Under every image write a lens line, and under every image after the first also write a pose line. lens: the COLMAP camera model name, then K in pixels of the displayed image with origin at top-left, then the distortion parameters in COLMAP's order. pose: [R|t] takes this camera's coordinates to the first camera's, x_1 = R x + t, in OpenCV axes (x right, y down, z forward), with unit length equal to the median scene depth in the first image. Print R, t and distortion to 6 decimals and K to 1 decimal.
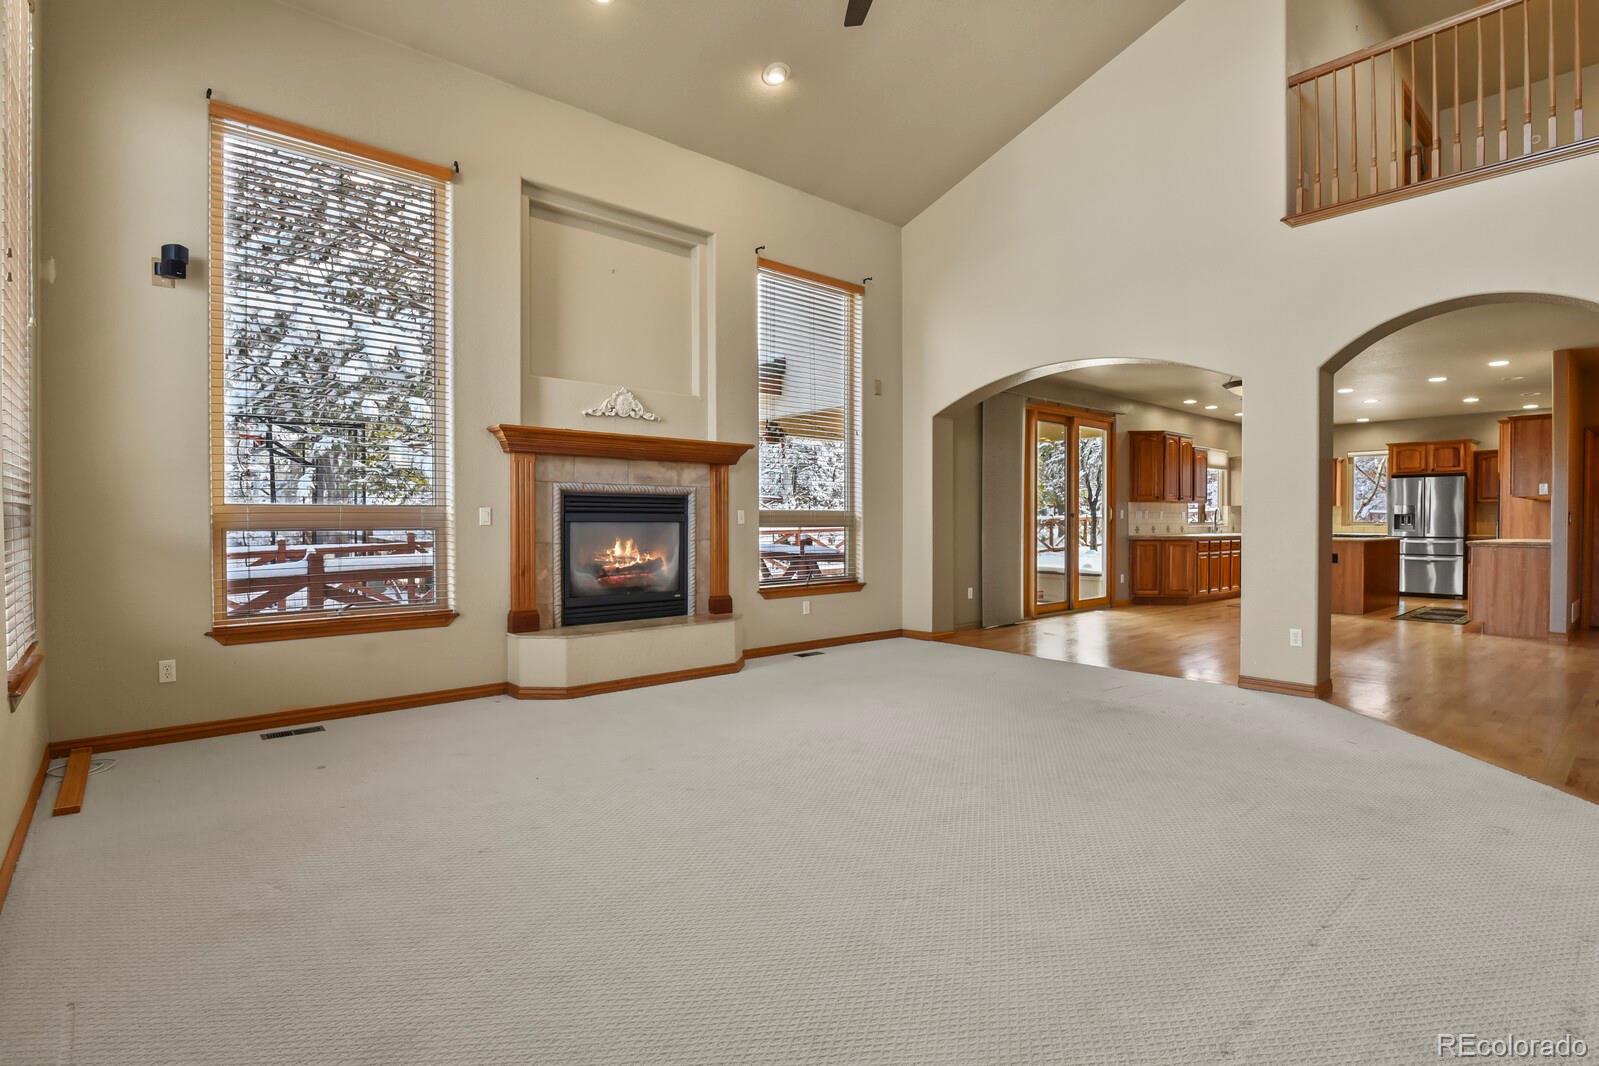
lens RADIAL K [[777.8, 0, 821.5], [0, 777.8, 530.4], [0, 0, 1]] dist [0.001115, 0.000196]
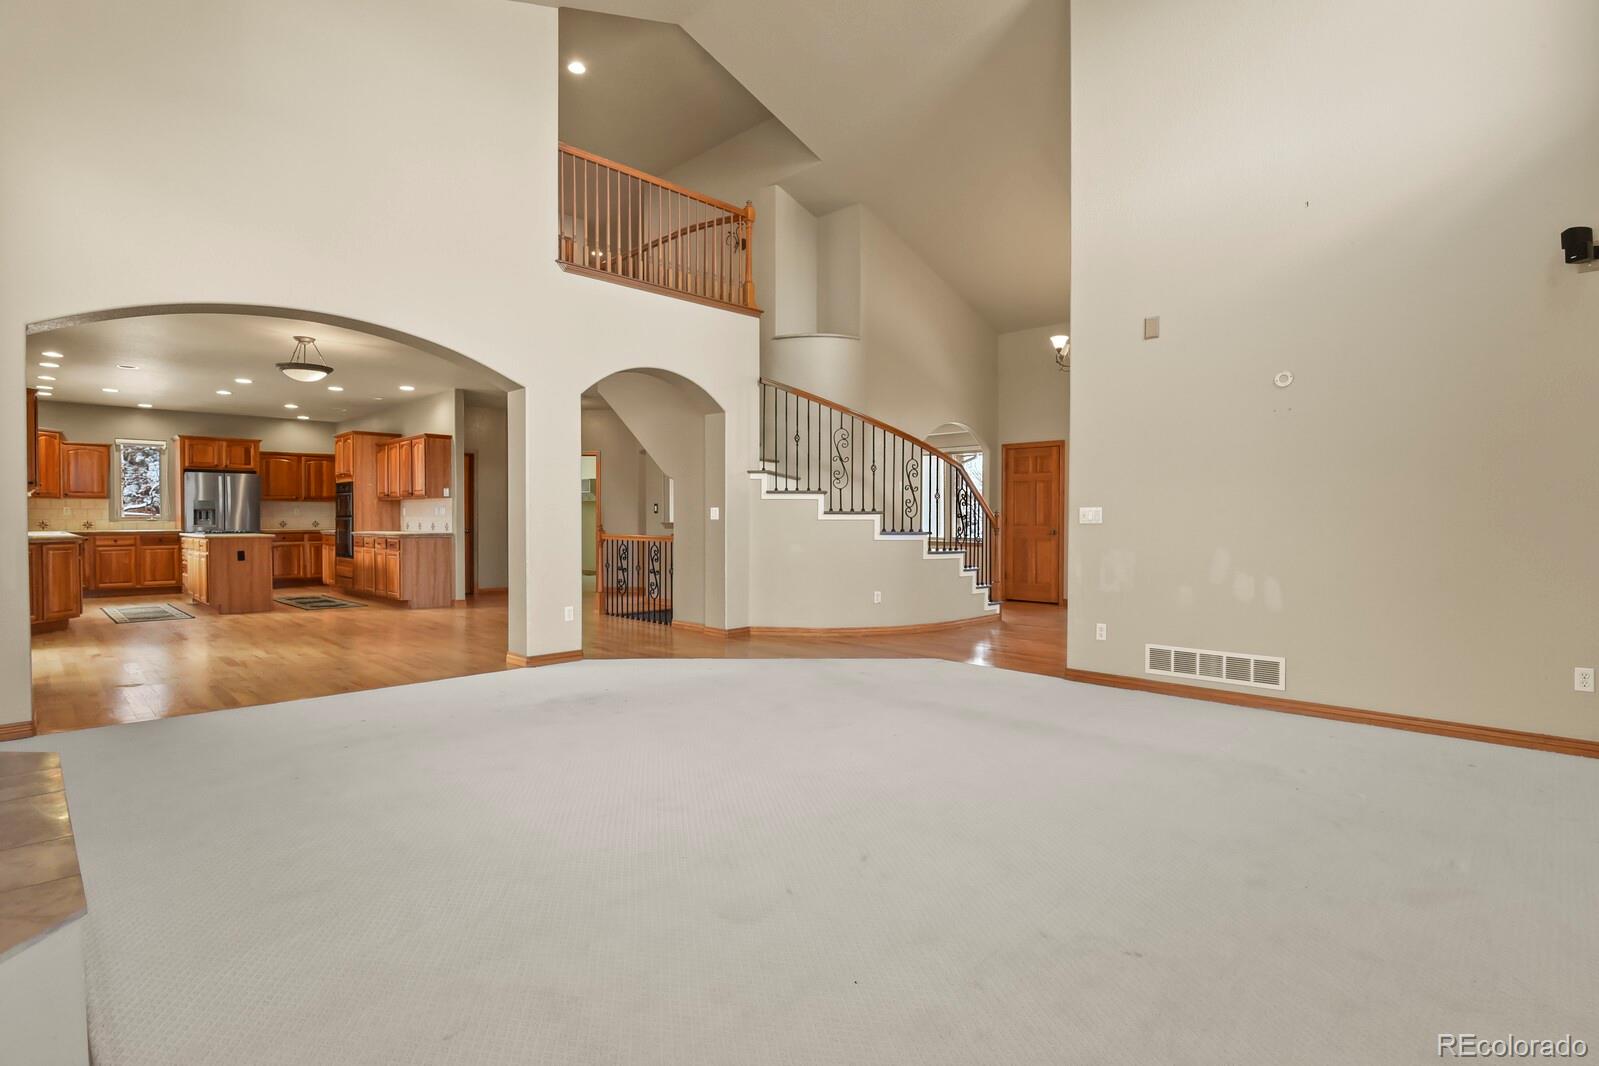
lens RADIAL K [[789.7, 0, 793.4], [0, 789.7, 529.2], [0, 0, 1]] dist [-0.005419, -0.000446]
pose [[-0.052498, -0.019239, 0.998436, -0.446820], [0.013015, 0.999716, 0.019948, -0.009933], [-0.998536, 0.014042, -0.052233, 0.506825]]
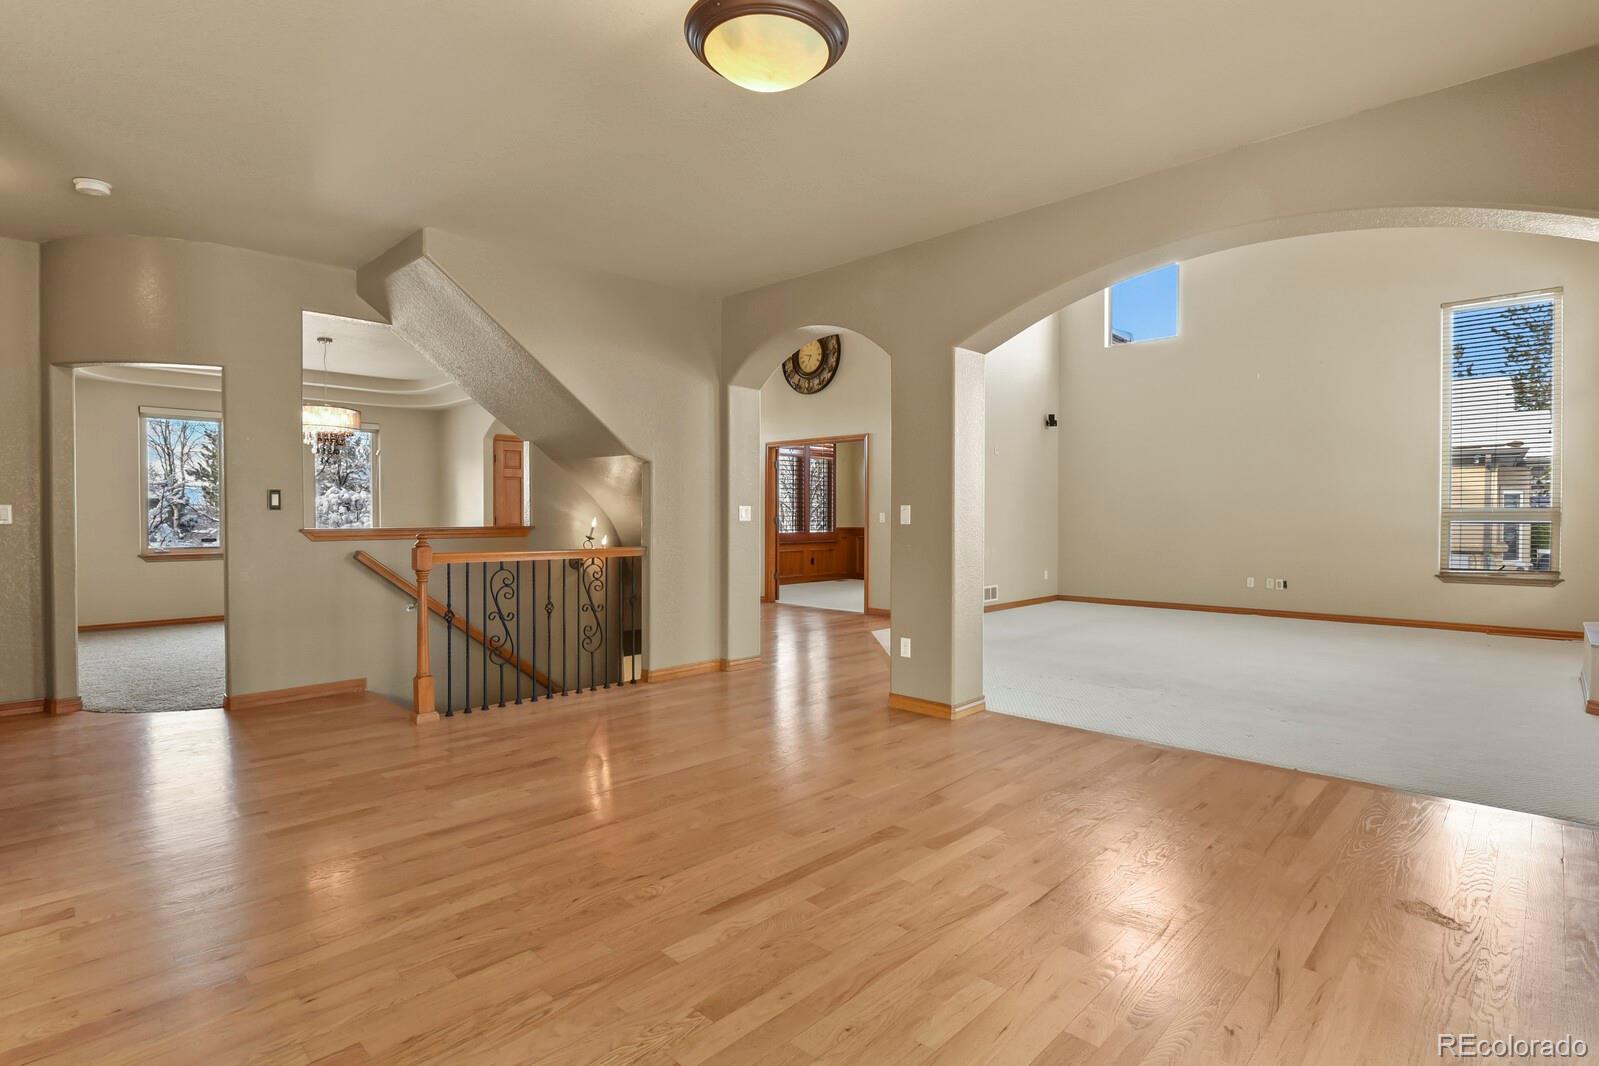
lens RADIAL K [[797.6, 0, 801.6], [0, 797.6, 529.5], [0, 0, 1]] dist [-0.007465, -0.001442]
pose [[-0.996493, -0.002922, -0.083628, 0.595582], [-0.005287, 0.999592, 0.028079, -0.018289], [0.083512, 0.028422, -0.996101, 1.381294]]
